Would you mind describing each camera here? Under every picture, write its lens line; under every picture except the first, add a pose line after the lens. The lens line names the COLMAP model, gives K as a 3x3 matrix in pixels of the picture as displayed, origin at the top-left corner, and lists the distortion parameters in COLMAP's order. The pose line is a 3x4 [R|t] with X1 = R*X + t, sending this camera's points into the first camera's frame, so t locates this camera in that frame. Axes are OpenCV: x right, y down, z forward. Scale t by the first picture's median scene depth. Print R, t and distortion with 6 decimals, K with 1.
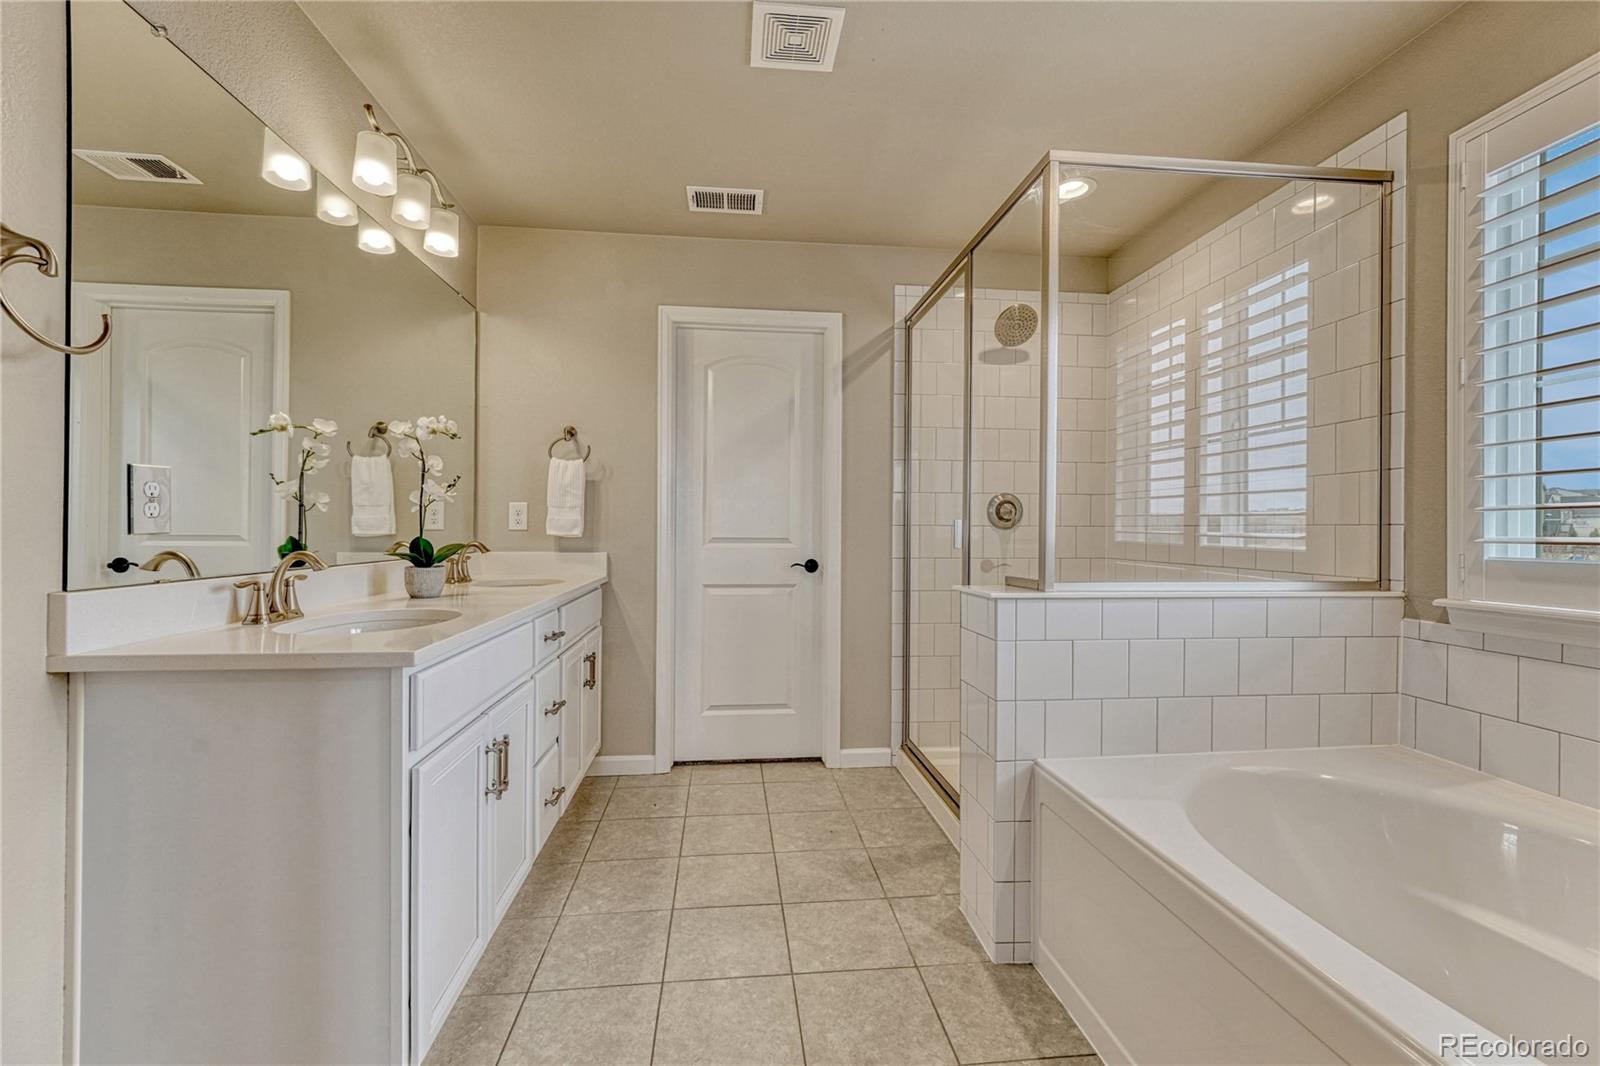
lens RADIAL K [[678.5, 0, 810.9], [0, 678.5, 528.5], [0, 0, 1]] dist [0.006305, -0.000055]
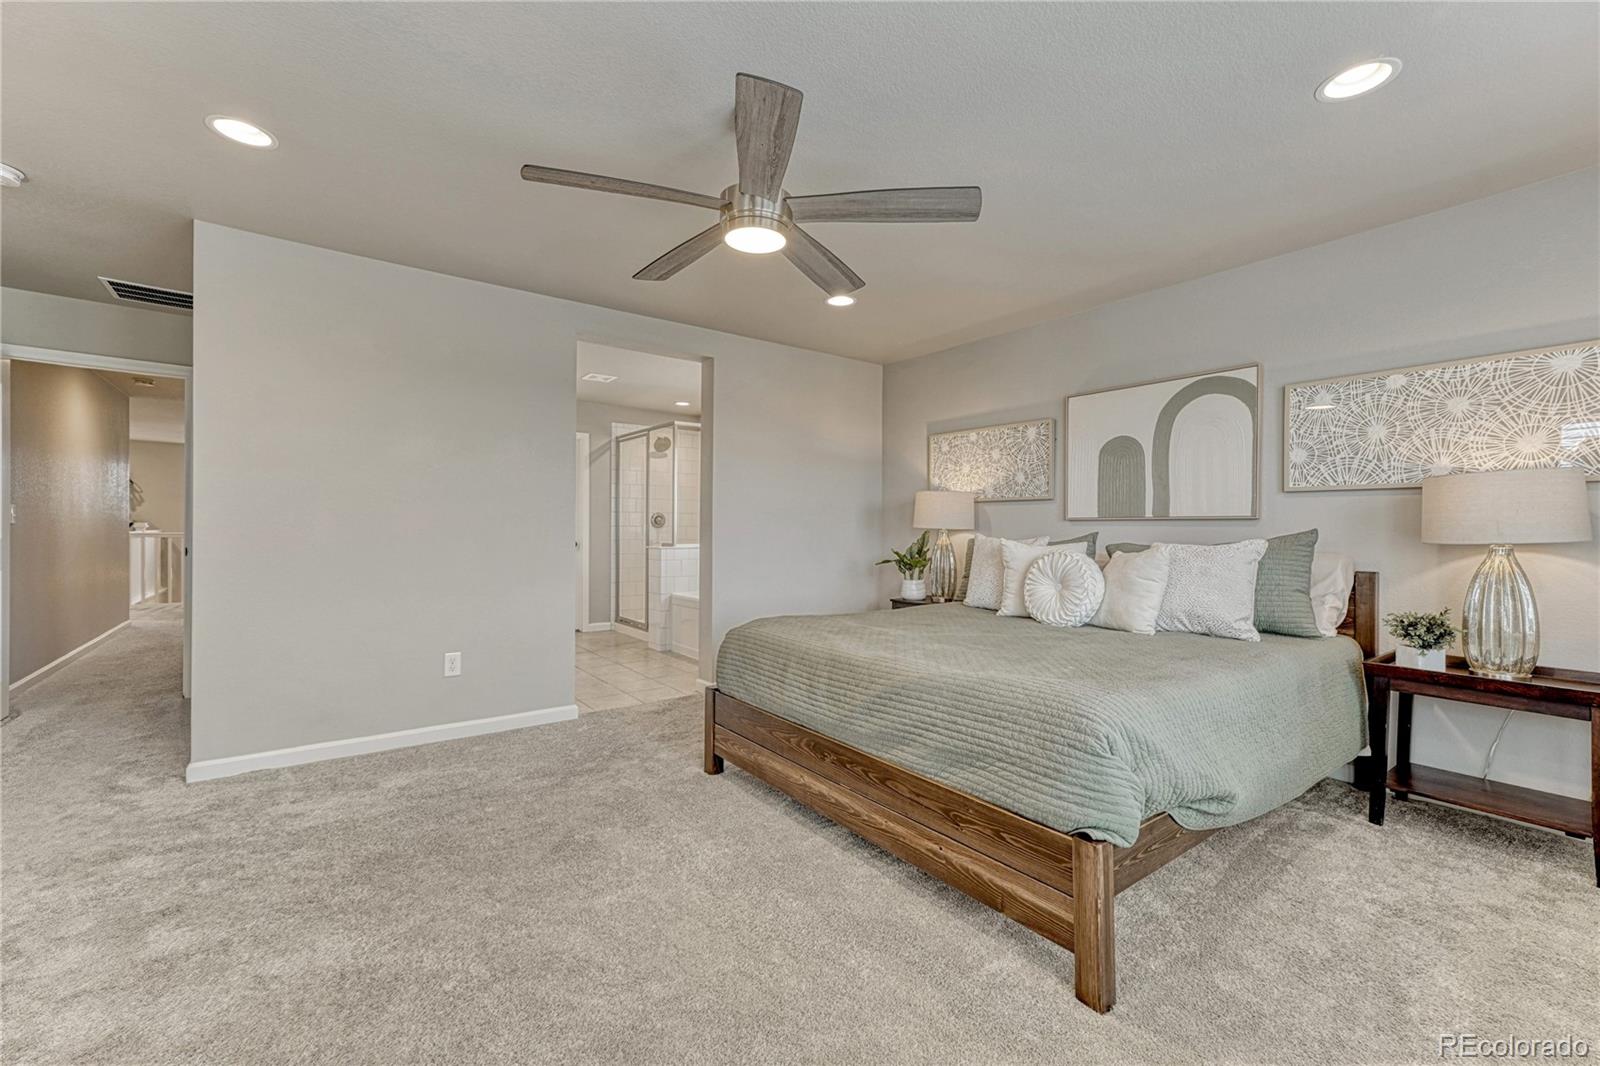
lens RADIAL K [[678.5, 0, 800.7], [0, 678.5, 526.7], [0, 0, 1]] dist [0.006305, -0.000055]
pose [[0.868356, 0.000181, 0.495942, -0.653769], [-0.002687, 0.999987, 0.004339, -0.021071], [-0.495935, -0.005100, 0.868345, -1.870855]]
